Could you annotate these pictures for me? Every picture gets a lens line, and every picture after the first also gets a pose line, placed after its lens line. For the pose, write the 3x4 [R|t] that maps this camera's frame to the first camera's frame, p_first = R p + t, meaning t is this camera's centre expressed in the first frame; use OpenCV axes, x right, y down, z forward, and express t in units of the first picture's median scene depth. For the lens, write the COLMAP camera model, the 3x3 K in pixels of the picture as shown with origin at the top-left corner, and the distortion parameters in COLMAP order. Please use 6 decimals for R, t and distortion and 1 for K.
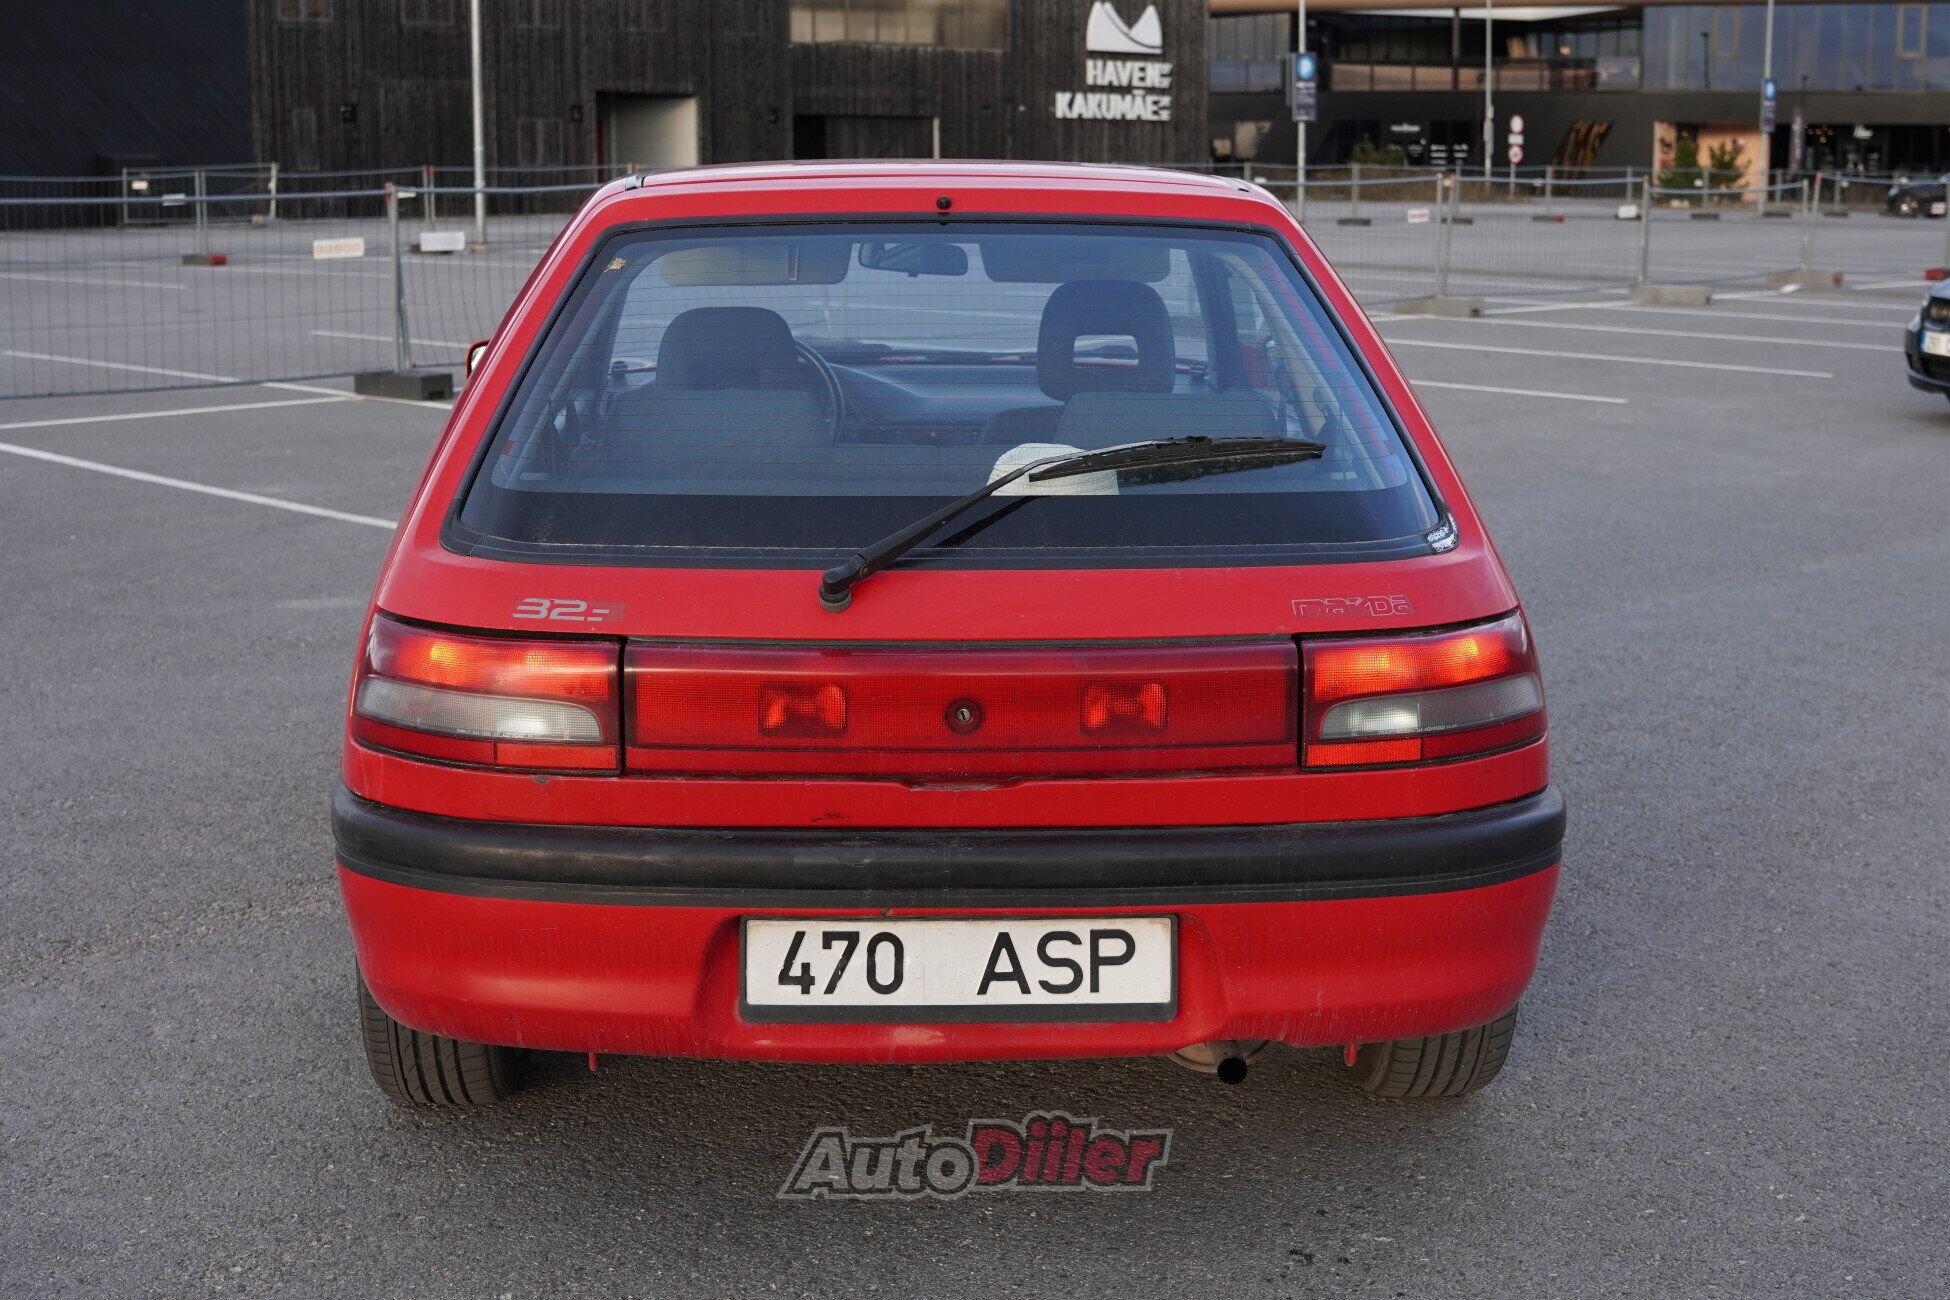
lens RADIAL K [[2505.3, 0, 975.0], [0, 2505.3, 650.0], [0, 0, 1]] dist [-0.146104, 0.052298]
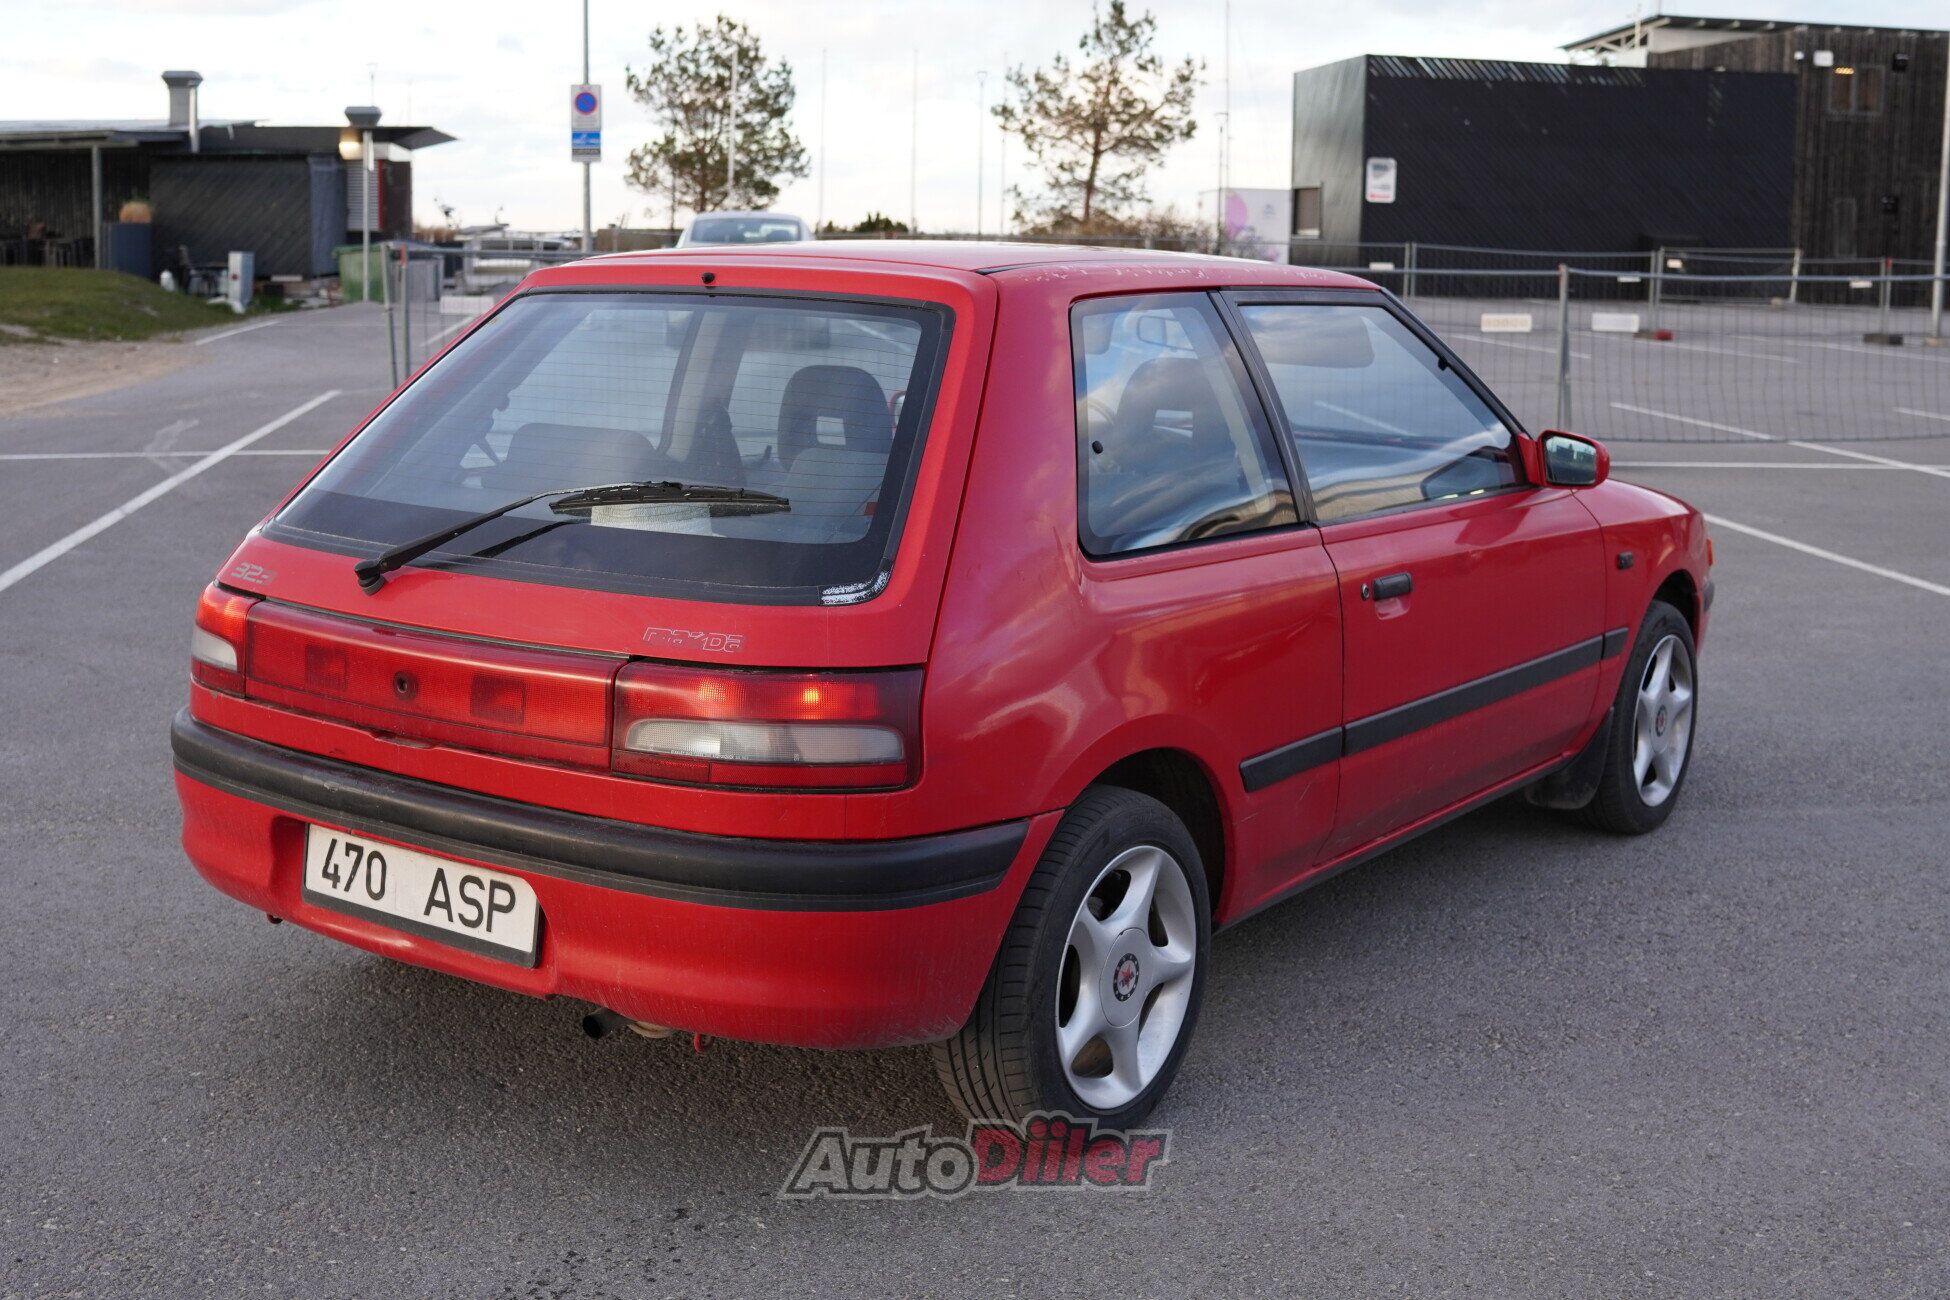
lens RADIAL K [[2394.2, 0, 975.0], [0, 2394.2, 650.0], [0, 0, 1]] dist [-0.171592, 0.085572]
pose [[0.790366, 0.118106, -0.601142, 0.170484], [-0.132895, 0.990929, 0.019960, -0.009704], [0.598047, 0.064113, 0.798893, 0.041111]]
